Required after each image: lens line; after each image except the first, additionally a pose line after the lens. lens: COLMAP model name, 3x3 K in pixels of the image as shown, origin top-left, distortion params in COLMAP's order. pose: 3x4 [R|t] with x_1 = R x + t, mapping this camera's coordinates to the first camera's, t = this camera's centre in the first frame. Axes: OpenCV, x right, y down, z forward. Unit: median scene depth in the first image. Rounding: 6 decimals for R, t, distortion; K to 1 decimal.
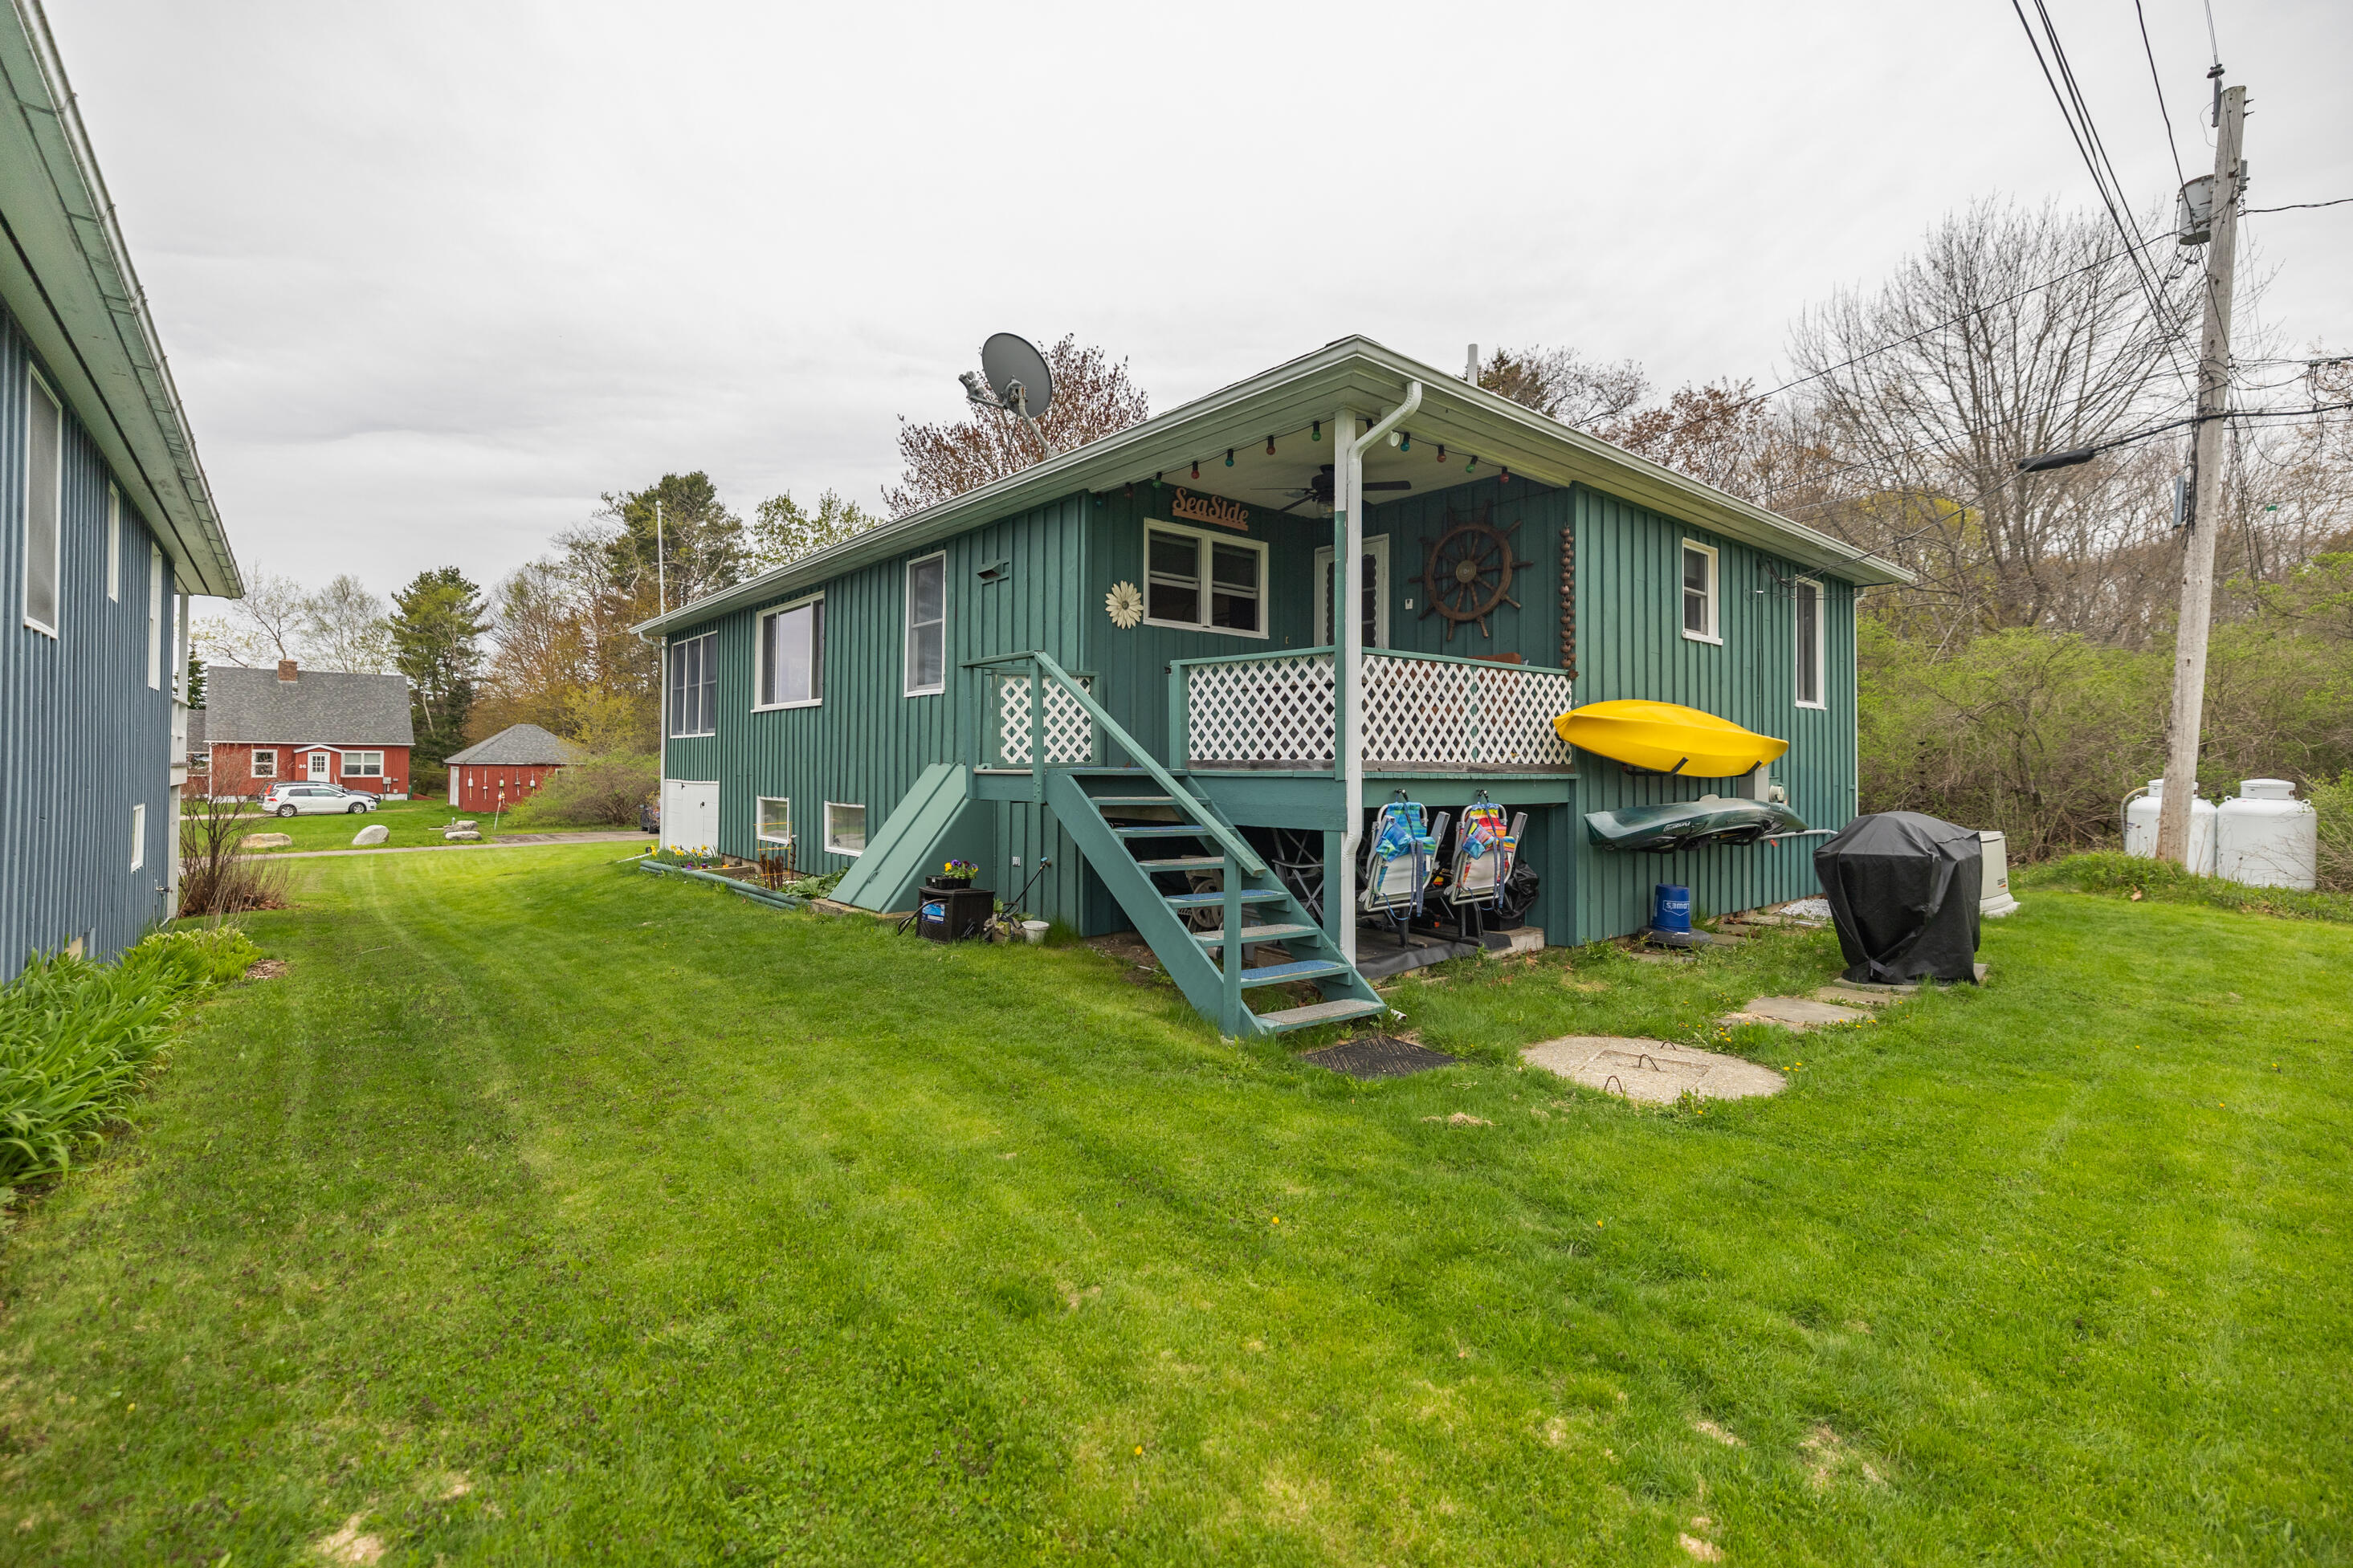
lens RADIAL K [[1042.2, 0, 1176.5], [0, 1042.2, 784.0], [0, 0, 1]] dist [0.003943, 0.000125]
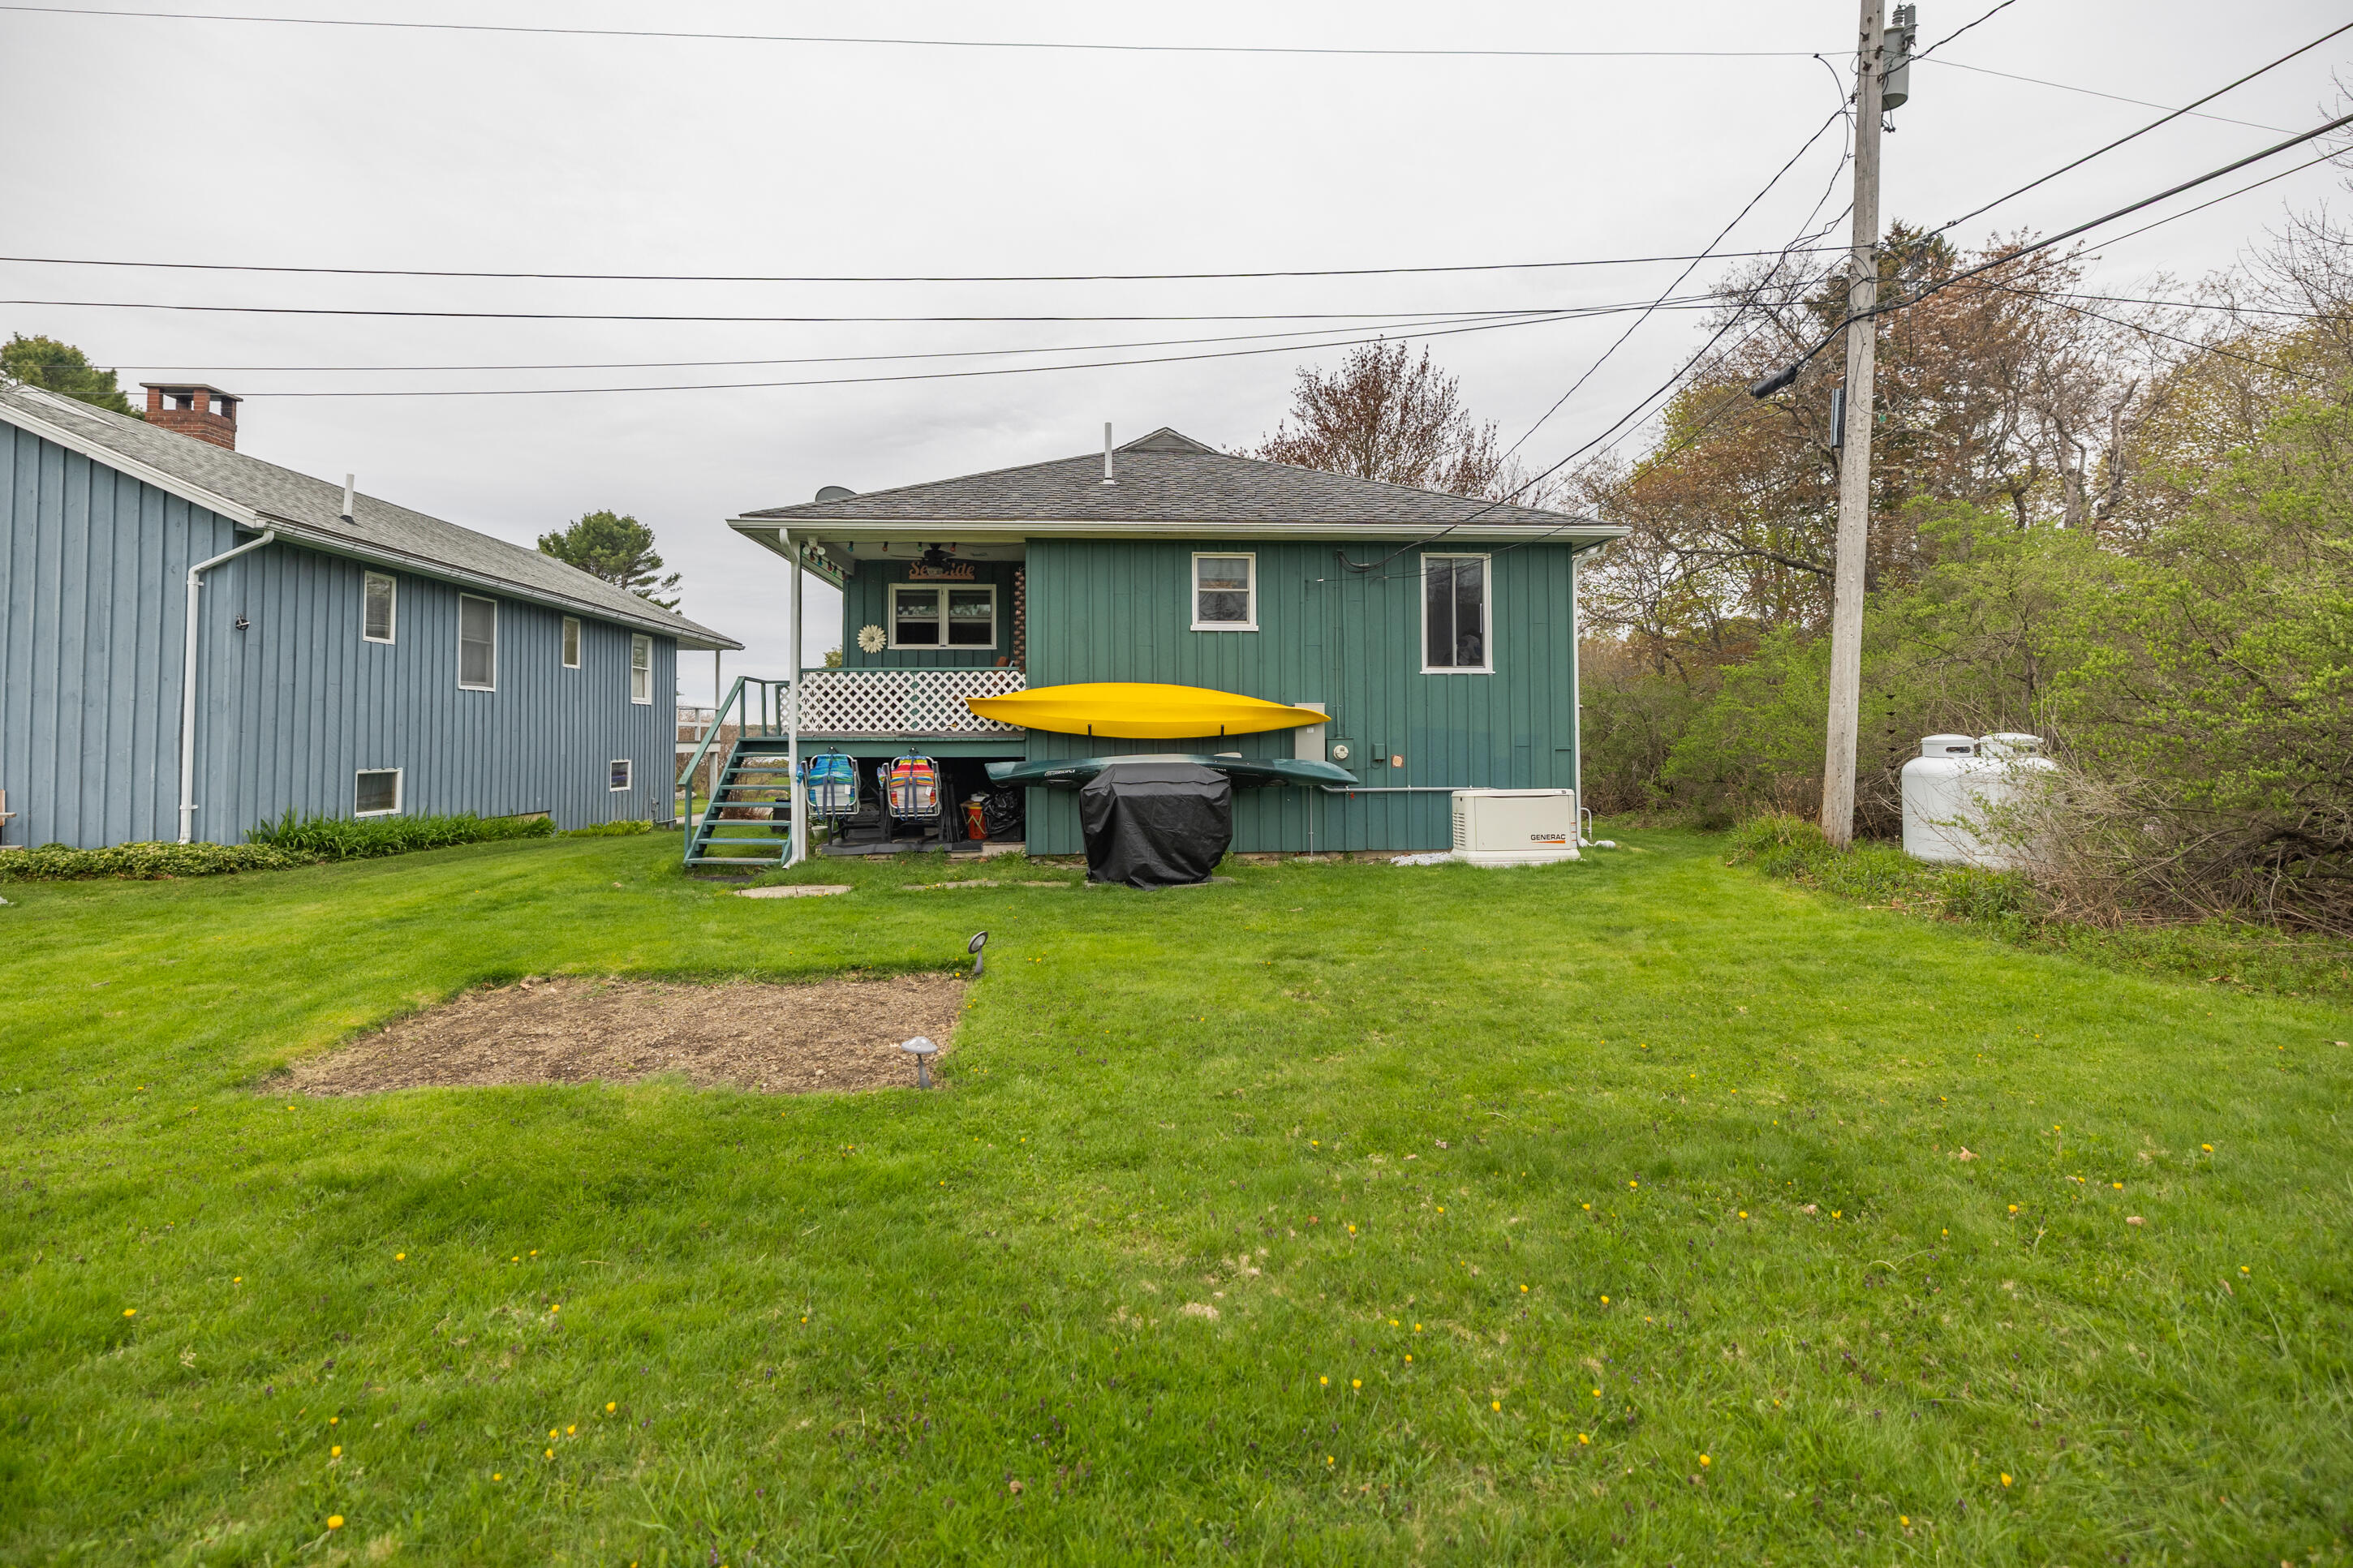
lens RADIAL K [[1042.2, 0, 1176.5], [0, 1042.2, 784.0], [0, 0, 1]] dist [0.003943, 0.000125]
pose [[0.792846, 0.017116, -0.609181, 1.352098], [-0.000994, 0.999641, 0.026793, 0.014982], [0.609421, -0.020637, 0.792578, -0.030376]]
